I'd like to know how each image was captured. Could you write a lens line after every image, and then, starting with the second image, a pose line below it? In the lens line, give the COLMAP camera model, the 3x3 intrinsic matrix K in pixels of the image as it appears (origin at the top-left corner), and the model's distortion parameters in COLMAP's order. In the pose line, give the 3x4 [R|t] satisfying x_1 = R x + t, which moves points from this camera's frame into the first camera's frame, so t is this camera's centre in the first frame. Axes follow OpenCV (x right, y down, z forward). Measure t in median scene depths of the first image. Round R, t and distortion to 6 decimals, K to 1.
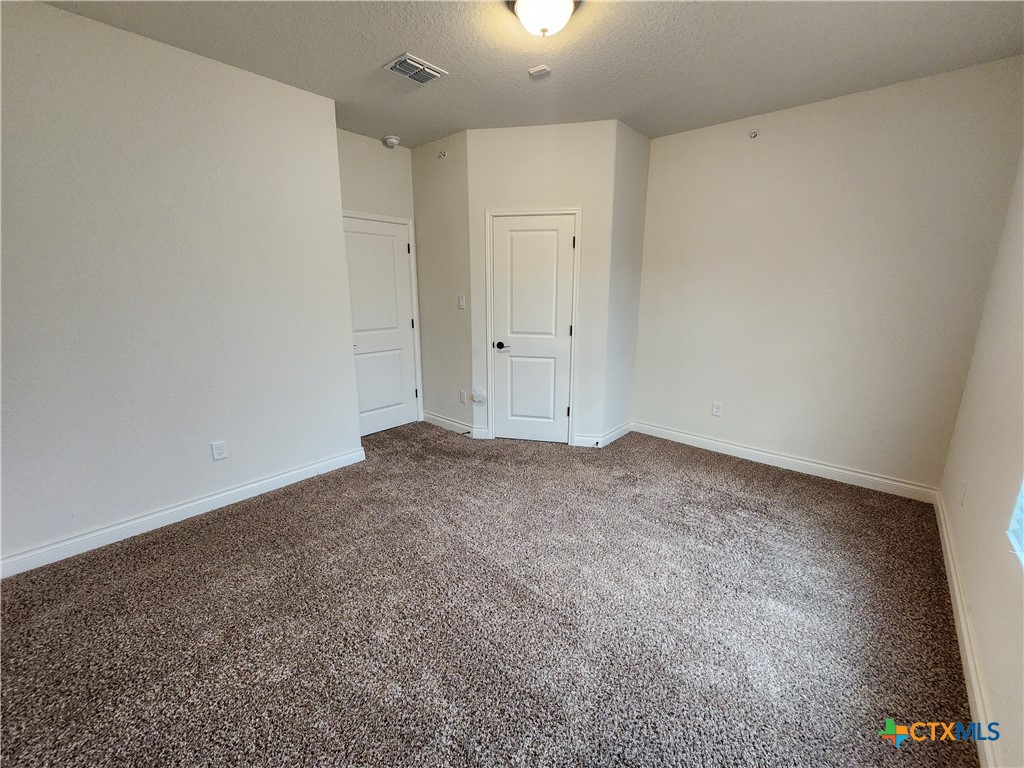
lens RADIAL K [[417.4, 0, 521.1], [0, 417.4, 378.0], [0, 0, 1]] dist [-0.000691, -0.000504]
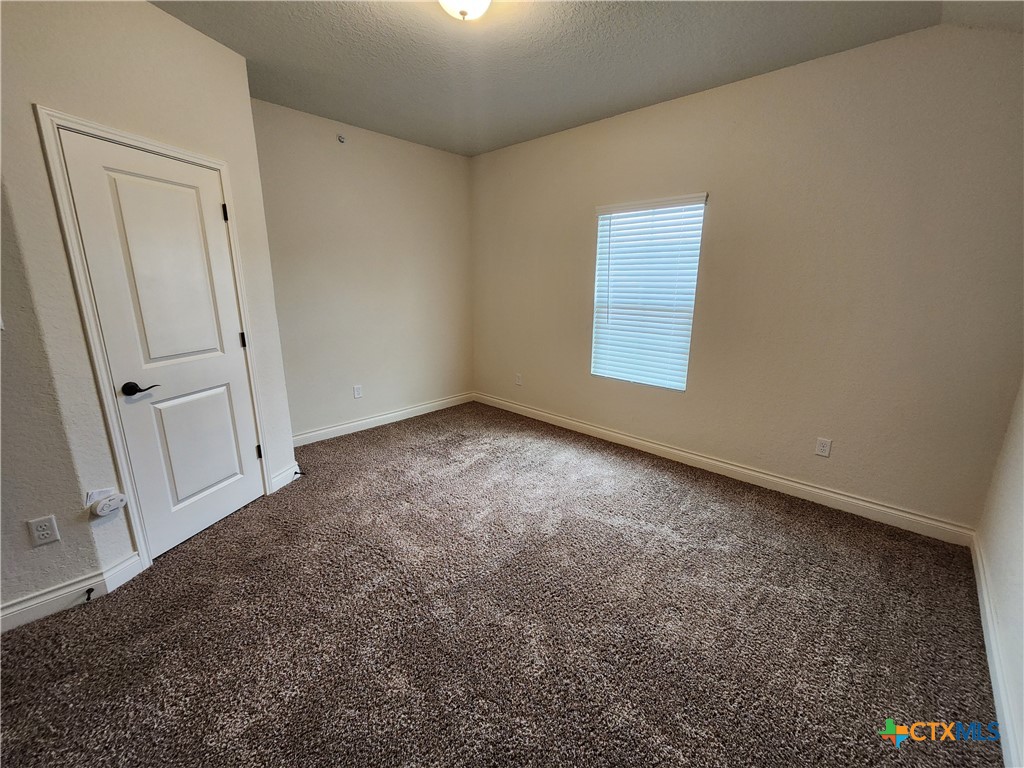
lens RADIAL K [[417.4, 0, 521.1], [0, 417.4, 378.0], [0, 0, 1]] dist [-0.000691, -0.000504]
pose [[0.037102, -0.231848, 0.972044, -0.550540], [0.209405, 0.952922, 0.219294, -0.106214], [-0.977125, 0.195415, 0.083906, 0.485815]]
